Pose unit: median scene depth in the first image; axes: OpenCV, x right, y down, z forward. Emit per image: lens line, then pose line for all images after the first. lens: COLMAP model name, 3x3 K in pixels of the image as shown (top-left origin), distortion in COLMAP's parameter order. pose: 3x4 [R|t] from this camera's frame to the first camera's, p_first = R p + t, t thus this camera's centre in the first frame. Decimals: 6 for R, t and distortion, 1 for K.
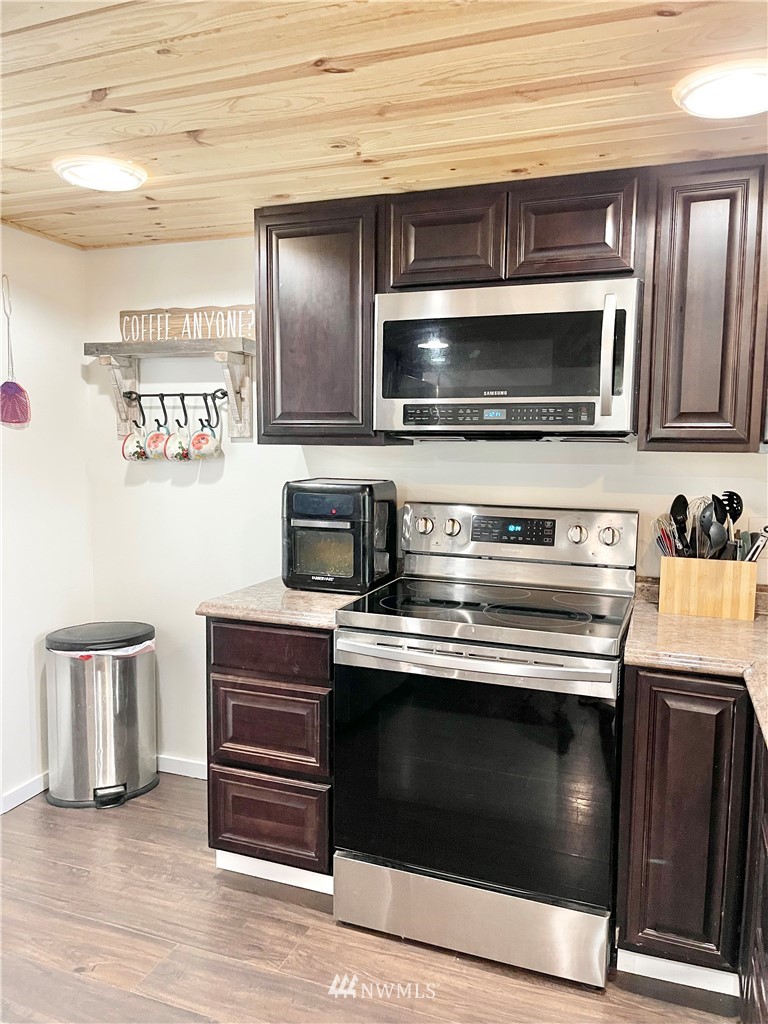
lens RADIAL K [[773.3, 0, 386.6], [0, 773.3, 516.7], [0, 0, 1]] dist [0.043017, -0.060195]
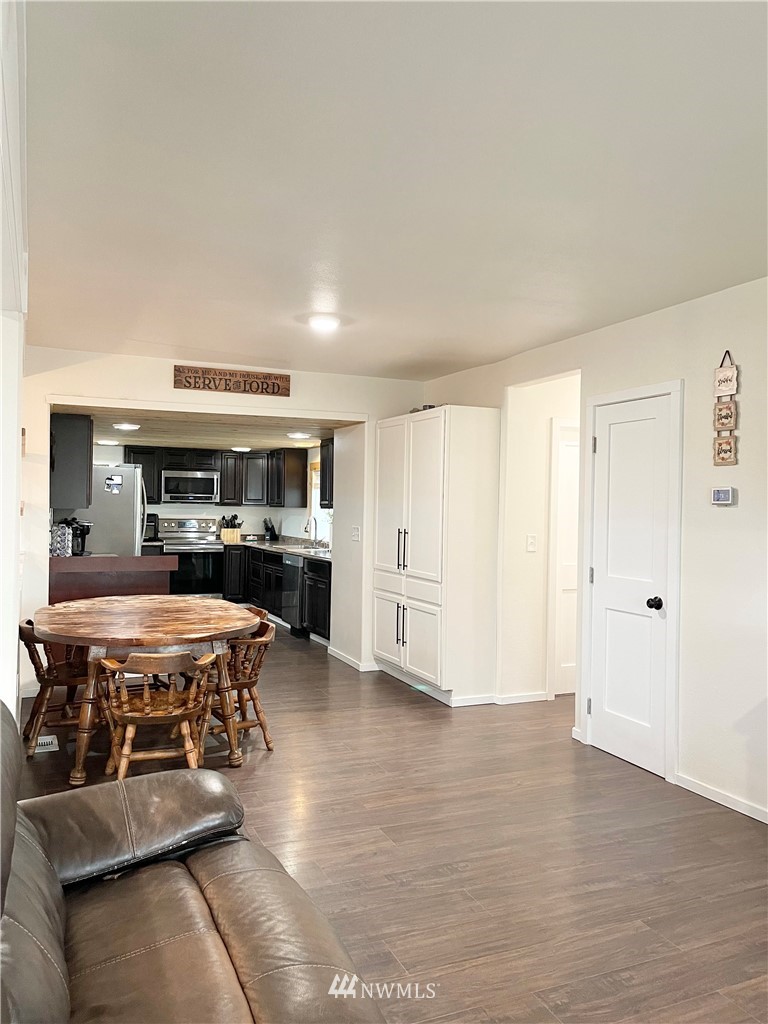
lens RADIAL K [[773.3, 0, 382.1], [0, 773.3, 508.6], [0, 0, 1]] dist [0.043017, -0.060195]
pose [[0.721445, -0.003855, 0.692461, -2.179862], [0.058288, 0.996774, -0.055178, 0.245487], [-0.690014, 0.080170, 0.719343, -3.026832]]
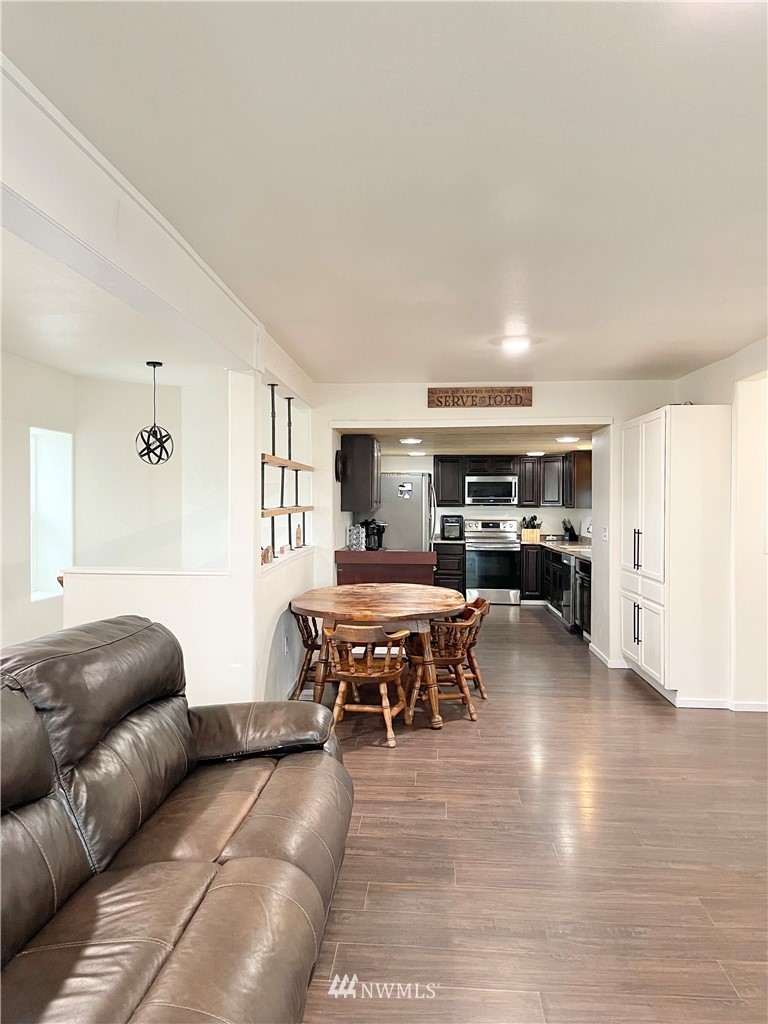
lens RADIAL K [[773.3, 0, 376.9], [0, 773.3, 508.1], [0, 0, 1]] dist [0.043017, -0.060195]
pose [[0.960745, -0.012262, 0.277164, -1.915027], [0.035905, 0.996117, -0.080389, 0.284858], [-0.275102, 0.087185, 0.957454, -3.505846]]
